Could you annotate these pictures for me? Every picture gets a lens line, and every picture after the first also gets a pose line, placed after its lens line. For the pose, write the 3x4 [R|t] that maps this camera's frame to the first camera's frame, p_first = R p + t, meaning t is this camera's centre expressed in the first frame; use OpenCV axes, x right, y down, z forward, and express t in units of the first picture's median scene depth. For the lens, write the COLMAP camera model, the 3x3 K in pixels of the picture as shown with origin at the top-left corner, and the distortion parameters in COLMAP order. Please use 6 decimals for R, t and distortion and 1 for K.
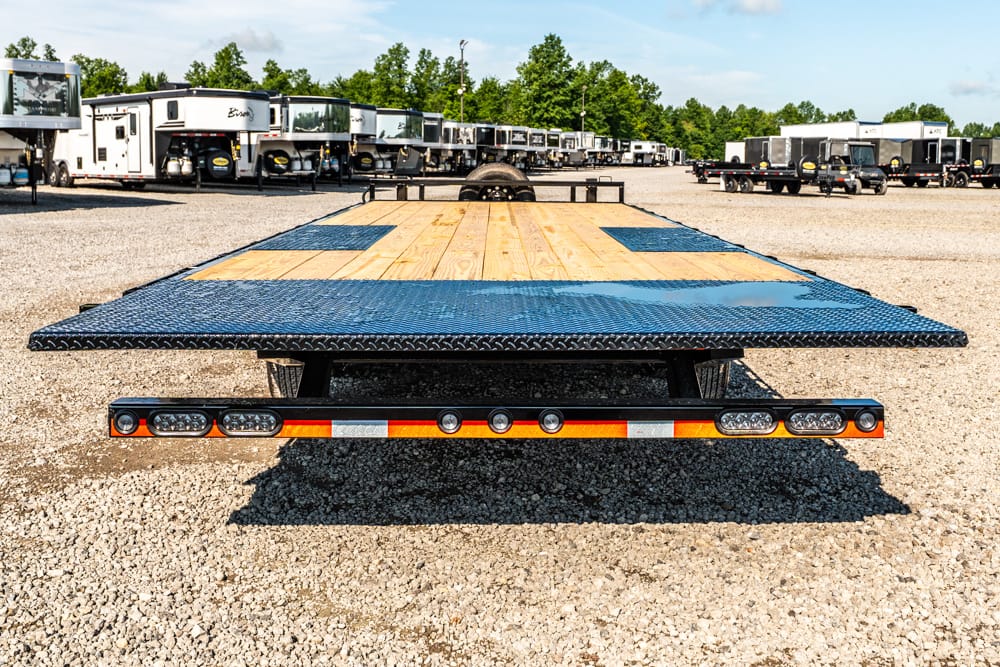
lens RADIAL K [[1061.5, 0, 483.5], [0, 1061.5, 333.4], [0, 0, 1]] dist [-0.002472, -0.006558]
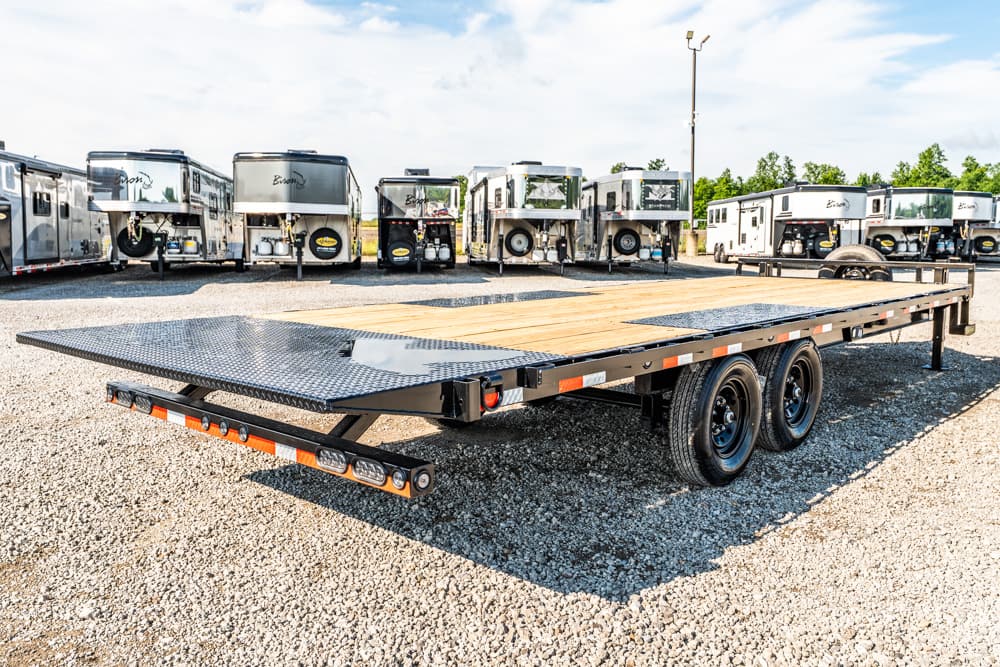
lens RADIAL K [[823.1, 0, 480.0], [0, 823.1, 331.4], [0, 0, 1]] dist [-0.000099, 0.006580]
pose [[0.732153, 0.074495, -0.677055, 0.100302], [-0.111769, 0.993667, -0.011533, -0.006549], [0.671908, 0.084118, 0.735842, 0.043235]]
